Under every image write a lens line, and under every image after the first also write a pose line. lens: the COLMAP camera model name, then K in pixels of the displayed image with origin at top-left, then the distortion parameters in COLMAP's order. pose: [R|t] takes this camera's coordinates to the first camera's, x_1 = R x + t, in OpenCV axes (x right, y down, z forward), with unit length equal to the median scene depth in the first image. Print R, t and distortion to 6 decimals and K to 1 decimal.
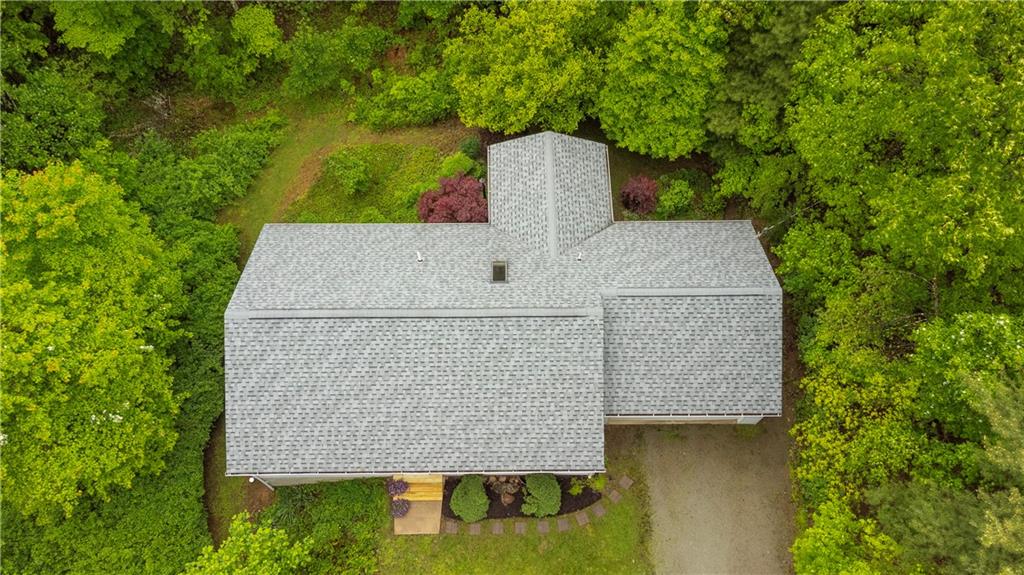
lens RADIAL K [[749.6, 0, 510.0], [0, 749.6, 288.5], [0, 0, 1]] dist [0.010269, 0.001531]
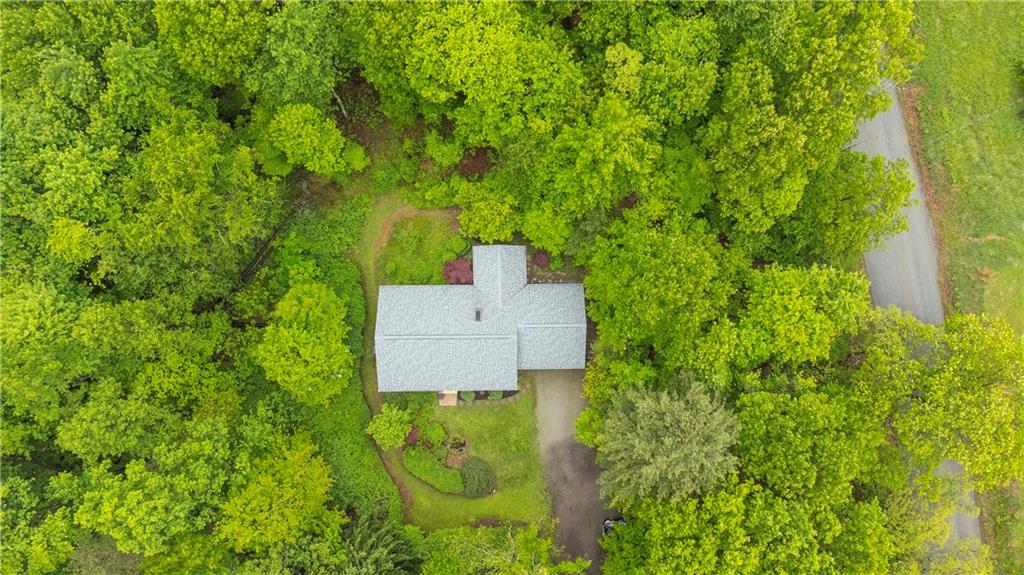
lens RADIAL K [[749.6, 0, 511.8], [0, 749.6, 286.0], [0, 0, 1]] dist [0.010269, 0.001531]
pose [[0.999910, -0.000085, 0.013411, 0.064222], [-0.004570, 0.937960, 0.346713, -0.972346], [-0.012608, -0.346743, 0.937875, -1.314494]]
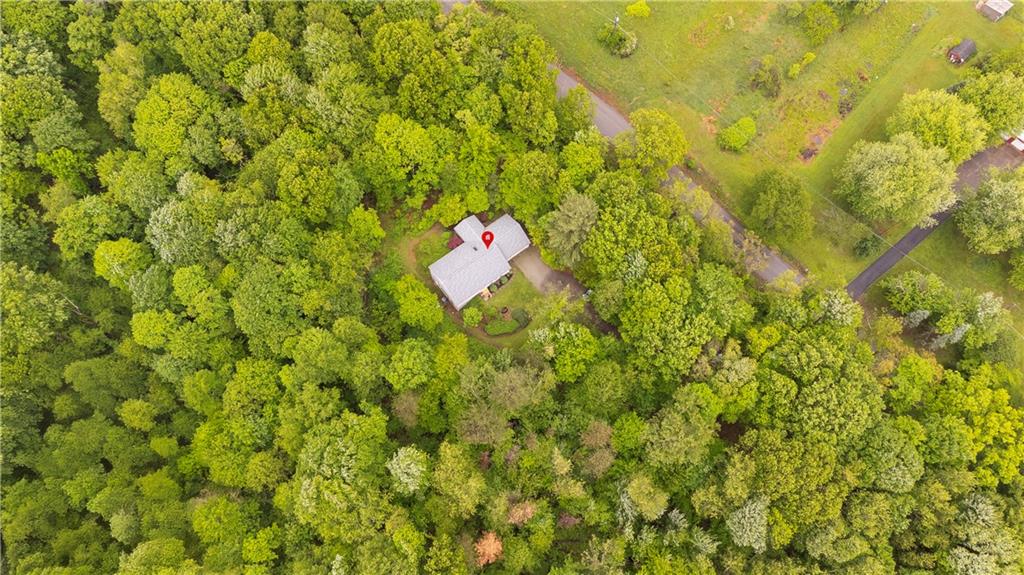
lens RADIAL K [[749.6, 0, 510.9], [0, 749.6, 288.1], [0, 0, 1]] dist [0.010269, 0.001531]
pose [[0.797327, -0.556960, 0.232522, -1.187682], [0.533341, 0.830530, 0.160520, -0.504303], [-0.282520, -0.003973, 0.959253, -4.120152]]
